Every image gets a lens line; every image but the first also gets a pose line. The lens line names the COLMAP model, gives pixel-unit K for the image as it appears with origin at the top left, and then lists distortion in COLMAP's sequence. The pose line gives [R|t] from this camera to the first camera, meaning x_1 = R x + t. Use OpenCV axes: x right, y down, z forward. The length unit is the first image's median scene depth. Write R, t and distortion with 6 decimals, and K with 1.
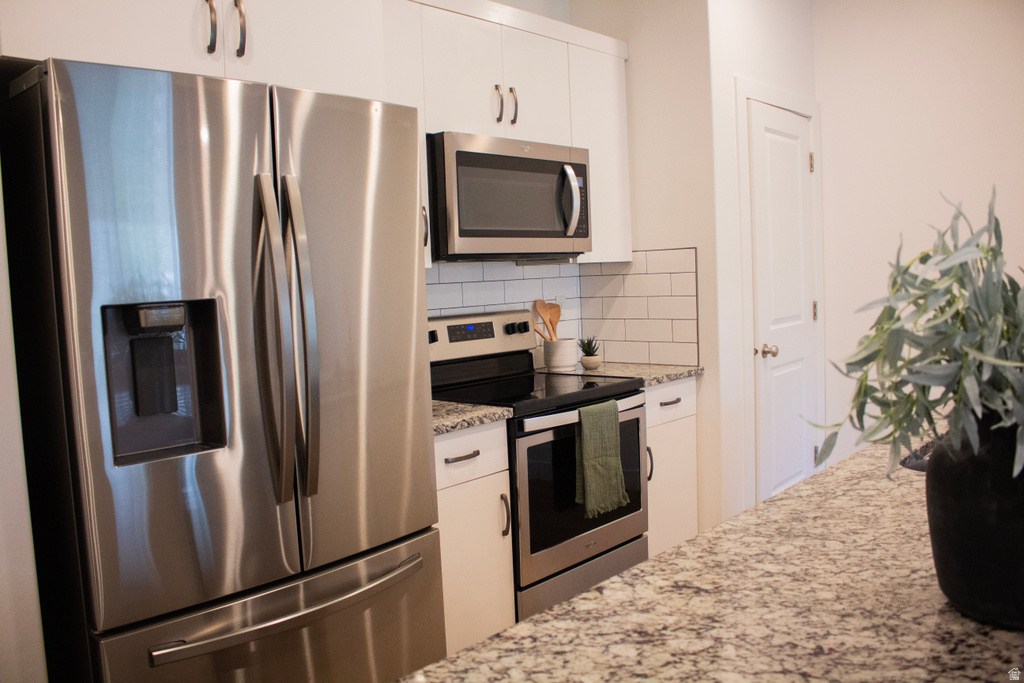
lens RADIAL K [[845.9, 0, 507.2], [0, 845.9, 343.4], [0, 0, 1]] dist [-0.161017, 0.130908]
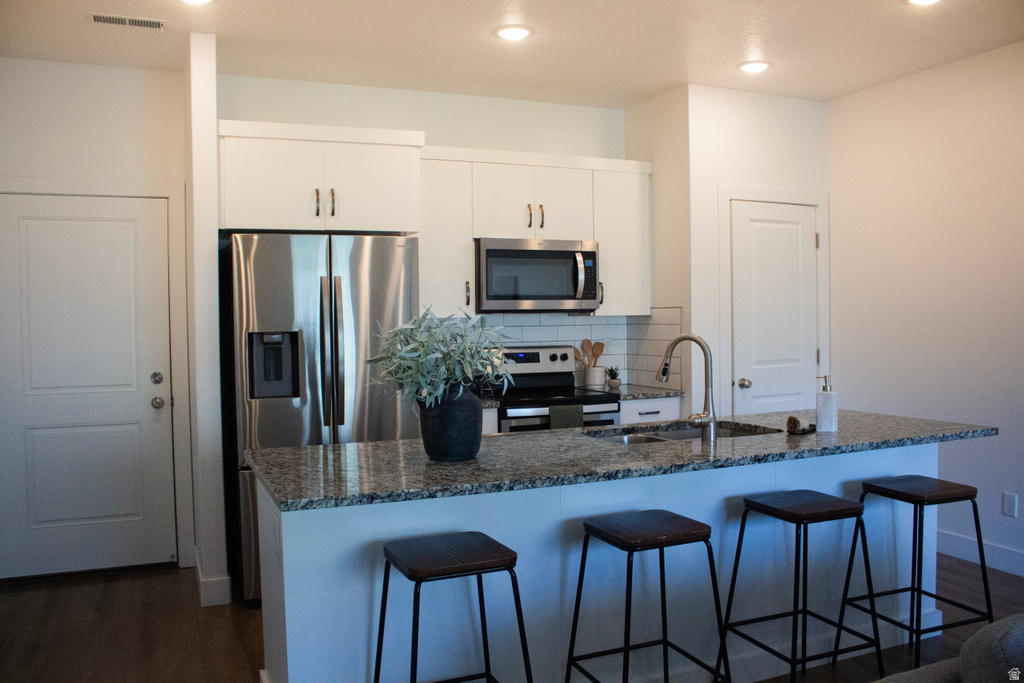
lens RADIAL K [[845.9, 0, 507.2], [0, 845.9, 343.4], [0, 0, 1]] dist [-0.161017, 0.130908]
pose [[0.913532, 0.044490, -0.404327, 0.549080], [-0.059829, 0.997886, -0.025374, 0.001091], [0.402343, 0.047371, 0.914262, -0.433933]]
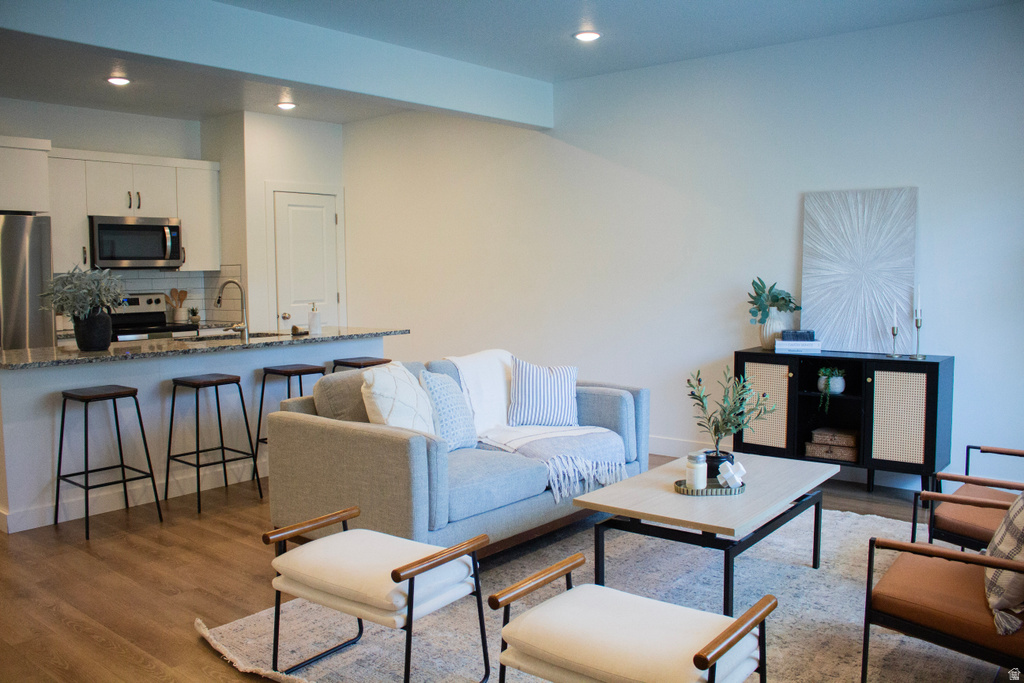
lens RADIAL K [[845.9, 0, 507.2], [0, 845.9, 343.4], [0, 0, 1]] dist [-0.161017, 0.130908]
pose [[0.998127, 0.027781, 0.054512, 0.798221], [-0.027933, 0.999608, 0.002028, 0.059353], [-0.054434, -0.003547, 0.998511, -1.125542]]
